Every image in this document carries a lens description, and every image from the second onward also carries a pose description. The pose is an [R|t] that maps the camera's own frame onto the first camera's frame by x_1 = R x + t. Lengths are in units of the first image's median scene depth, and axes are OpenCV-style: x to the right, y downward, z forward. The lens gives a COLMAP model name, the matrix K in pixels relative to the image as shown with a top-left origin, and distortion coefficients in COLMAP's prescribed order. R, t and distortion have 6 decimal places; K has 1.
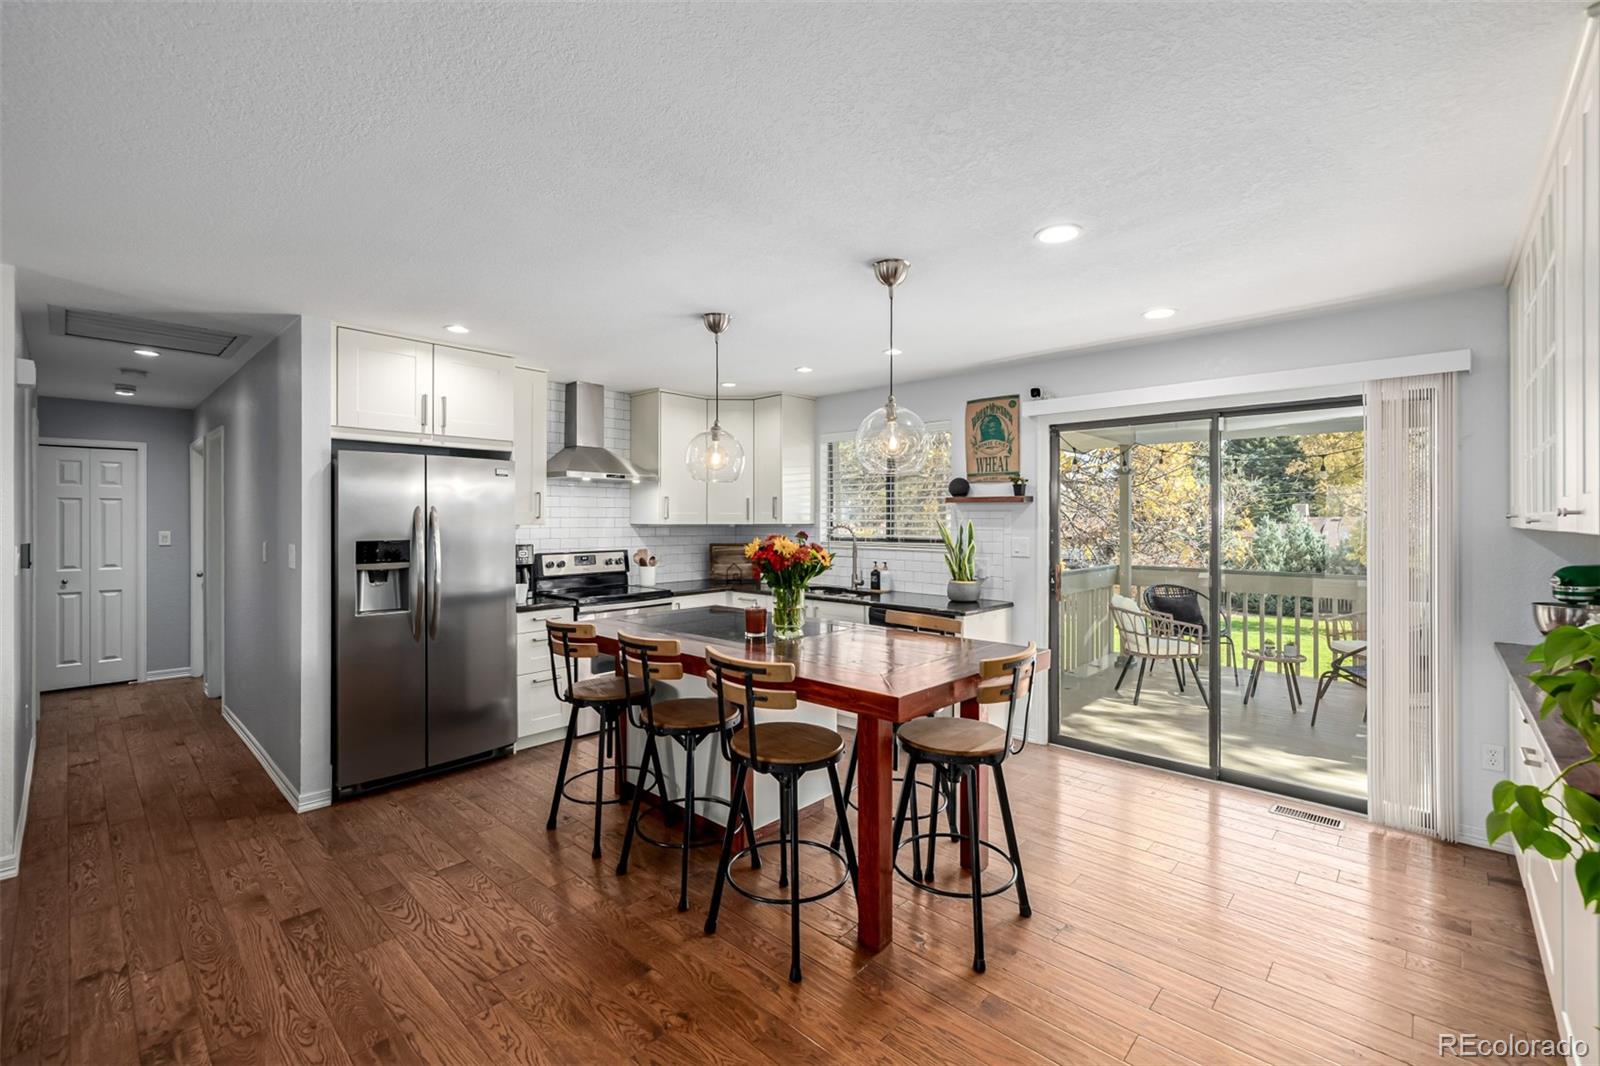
lens RADIAL K [[681.0, 0, 790.9], [0, 681.0, 518.4], [0, 0, 1]] dist [-0.002333, -0.000234]
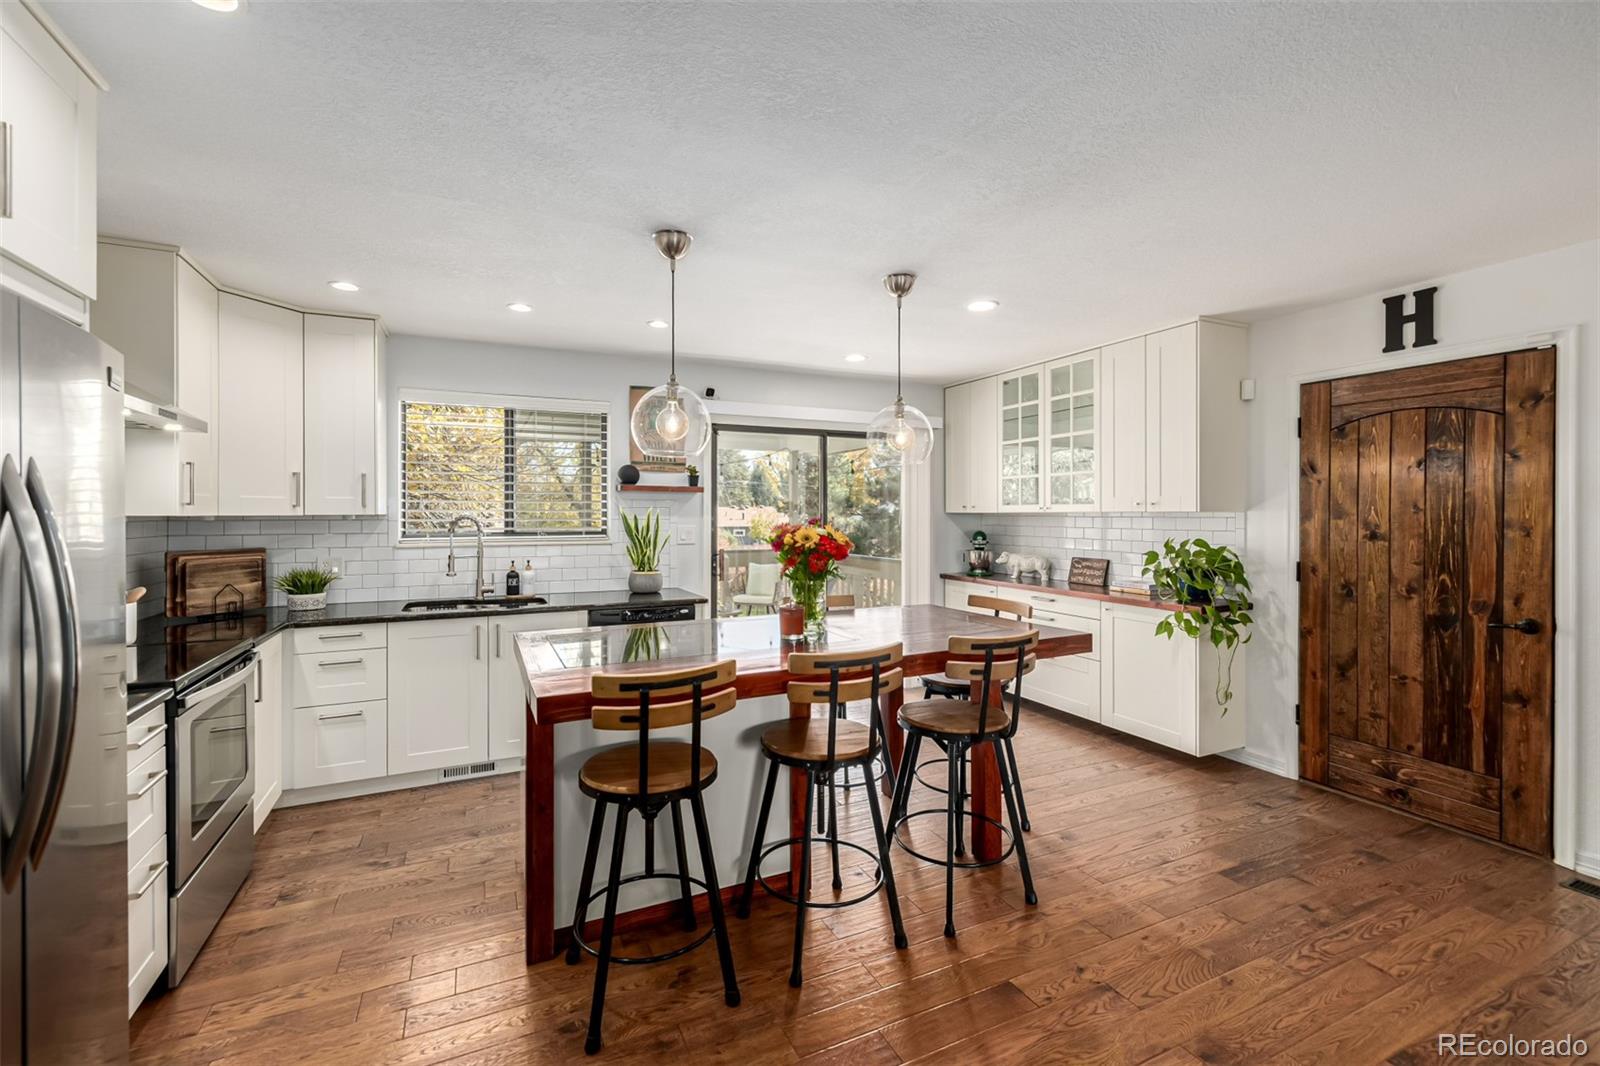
lens RADIAL K [[681.0, 0, 790.9], [0, 681.0, 518.4], [0, 0, 1]] dist [-0.002333, -0.000234]
pose [[0.369700, -0.007422, 0.929121, -0.578146], [0.000141, 0.999969, 0.007932, 0.007845], [-0.929151, -0.002802, 0.369690, 0.454800]]
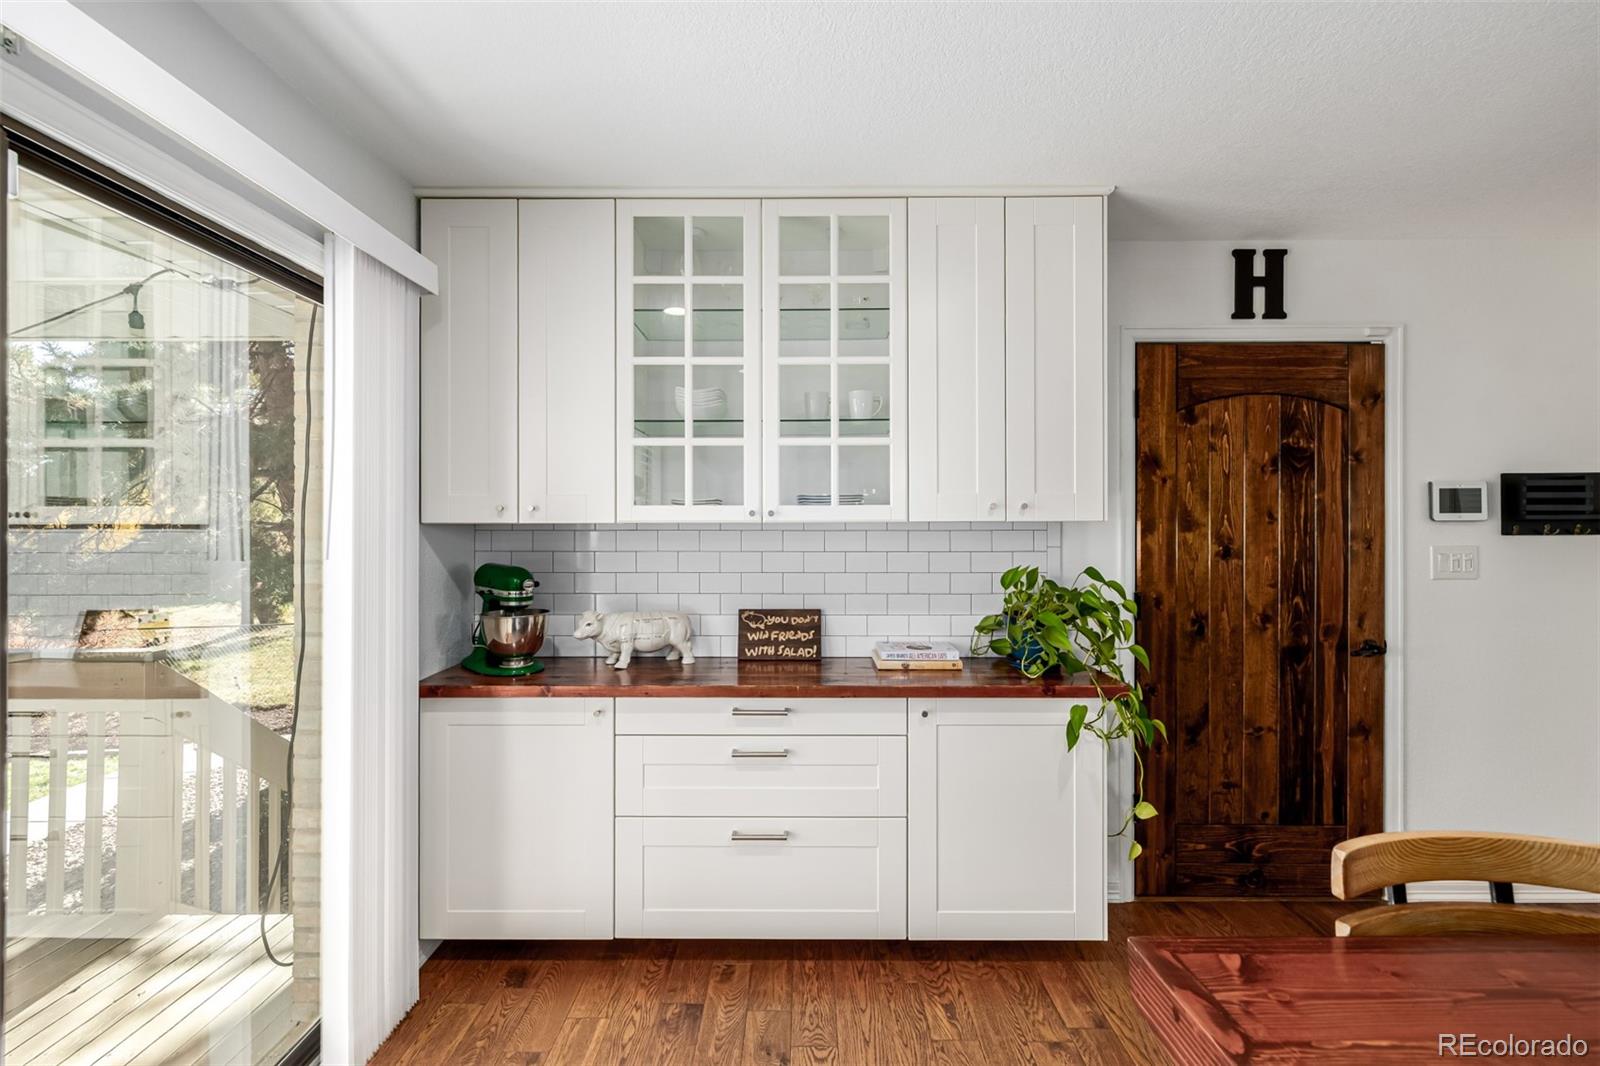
lens RADIAL K [[681.0, 0, 790.9], [0, 681.0, 518.4], [0, 0, 1]] dist [-0.002333, -0.000234]
pose [[-0.683905, 0.002745, 0.729566, 0.159413], [0.000909, 0.999995, -0.002910, 0.005436], [-0.729571, -0.001327, -0.683904, 0.788608]]
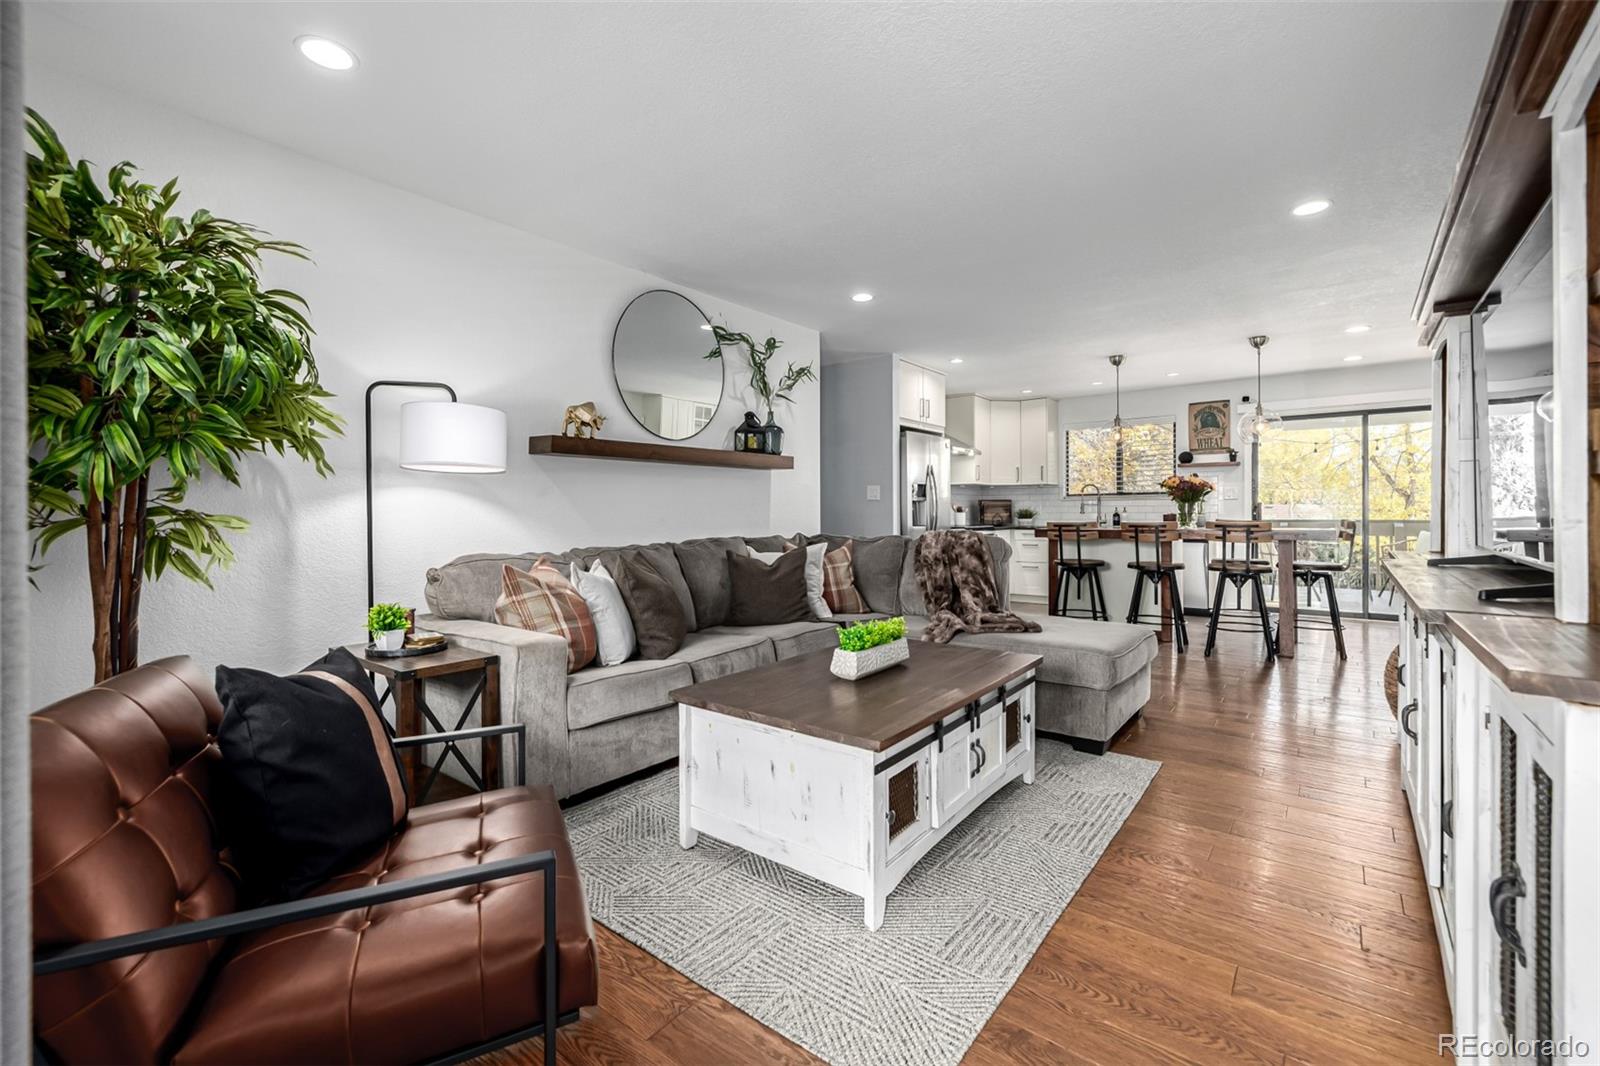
lens RADIAL K [[673.4, 0, 786.7], [0, 673.4, 513.1], [0, 0, 1]] dist [-0.000018, 0.000032]
pose [[0.997121, -0.006163, 0.075570, -0.842215], [0.006025, 0.999980, 0.002050, 0.079163], [-0.075581, -0.001589, 0.997138, -0.527783]]
